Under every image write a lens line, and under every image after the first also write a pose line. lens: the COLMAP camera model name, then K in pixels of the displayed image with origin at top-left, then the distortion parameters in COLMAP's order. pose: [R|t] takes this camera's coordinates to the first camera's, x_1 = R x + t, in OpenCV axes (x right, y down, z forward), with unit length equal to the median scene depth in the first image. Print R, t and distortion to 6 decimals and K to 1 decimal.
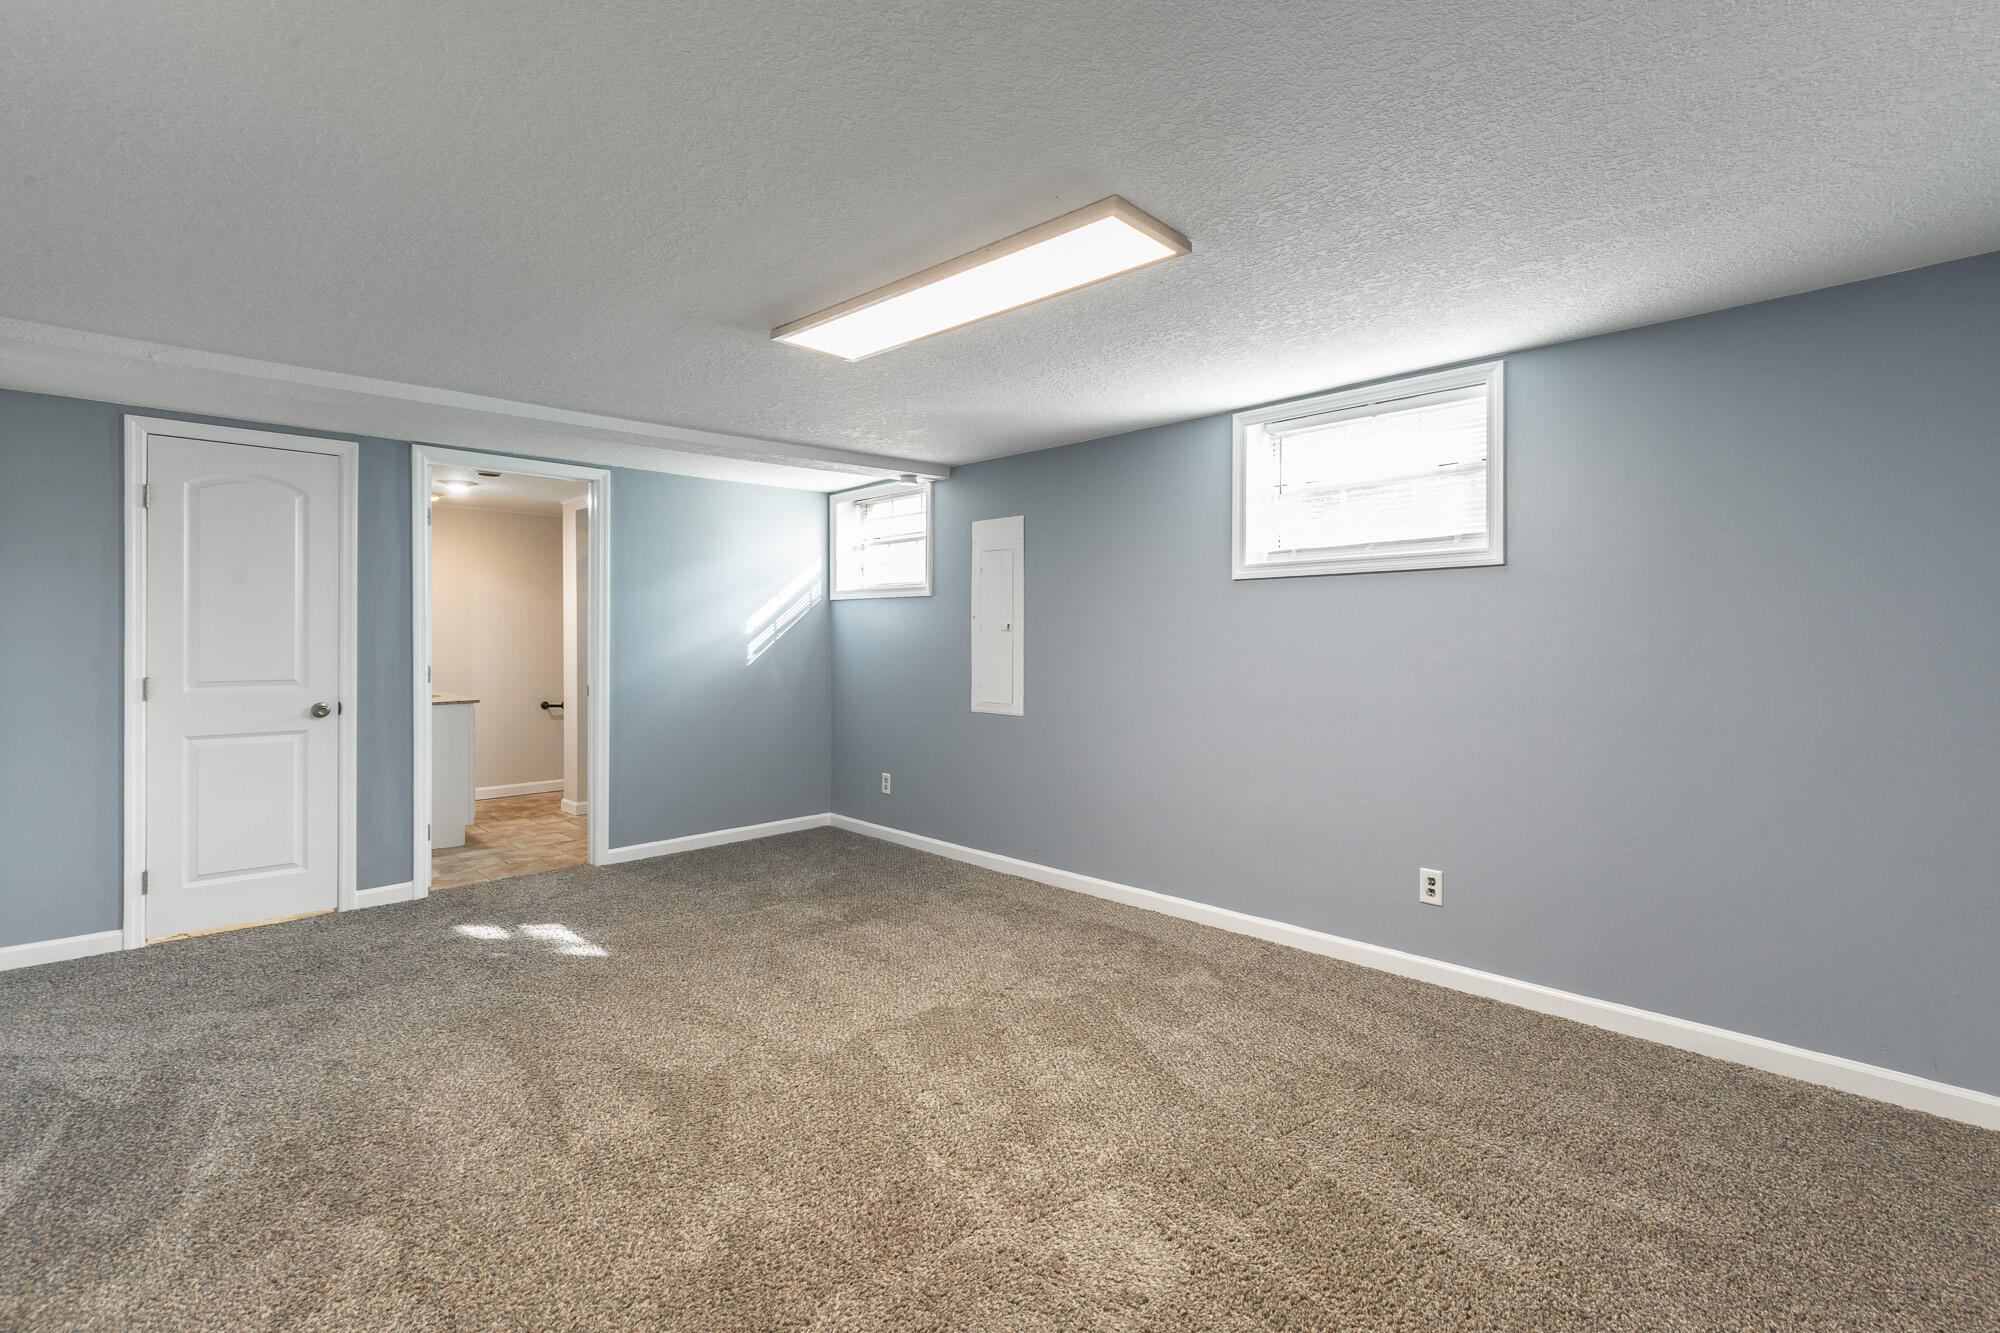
lens RADIAL K [[940.3, 0, 1005.0], [0, 940.3, 631.0], [0, 0, 1]] dist [0.000021, -0.000181]
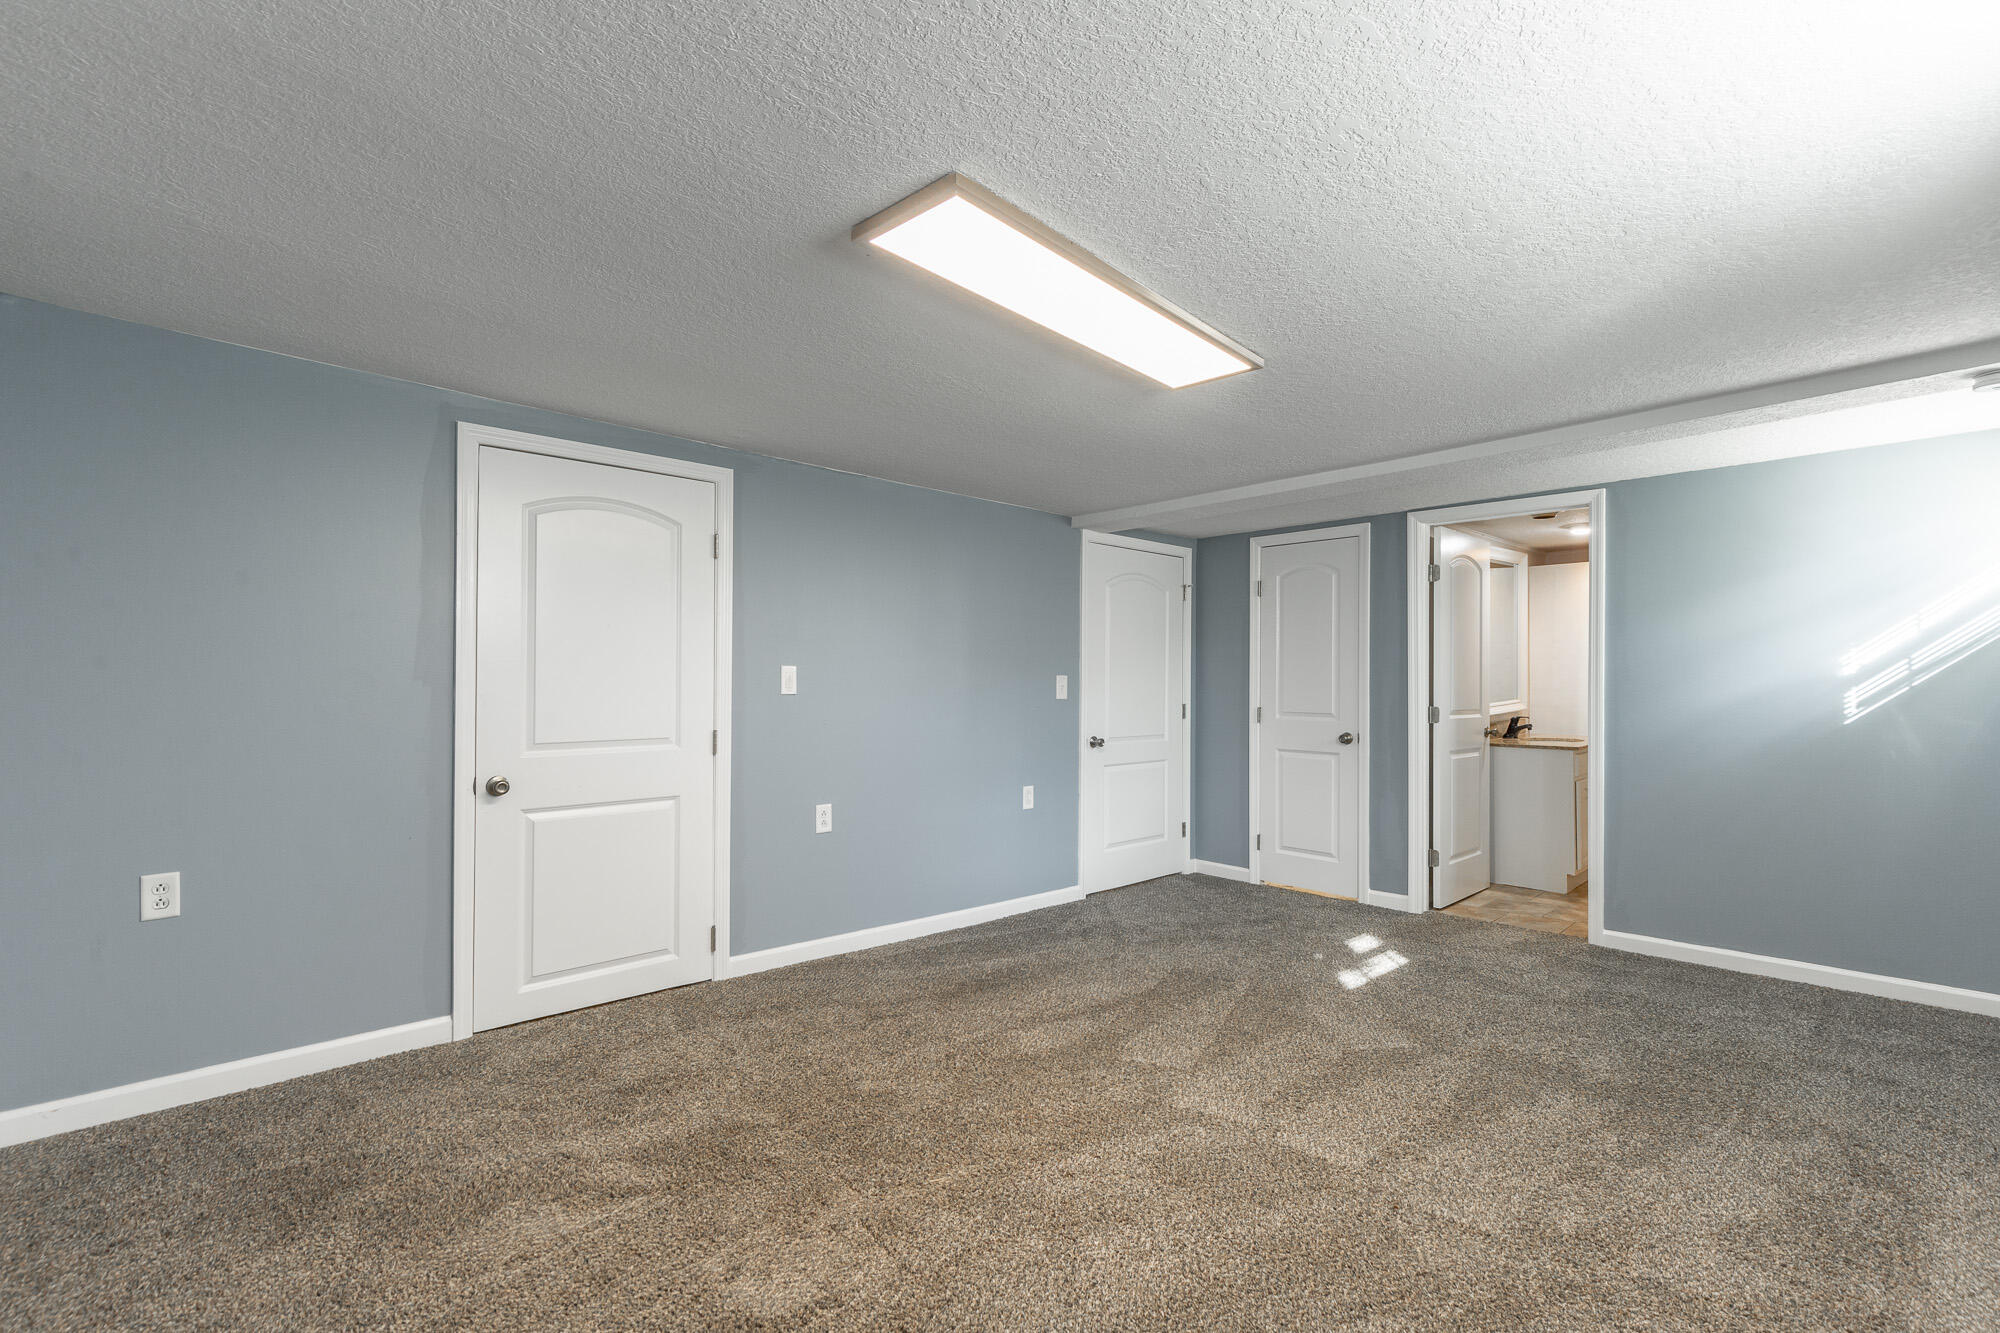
lens RADIAL K [[905.3, 0, 997.0], [0, 905.3, 643.1], [0, 0, 1]] dist [-0.000500, 0.000342]
pose [[-0.040289, -0.043634, -0.998235, 0.561521], [0.001897, 0.999041, -0.043746, 0.009148], [0.999186, -0.003656, -0.040168, 0.622073]]
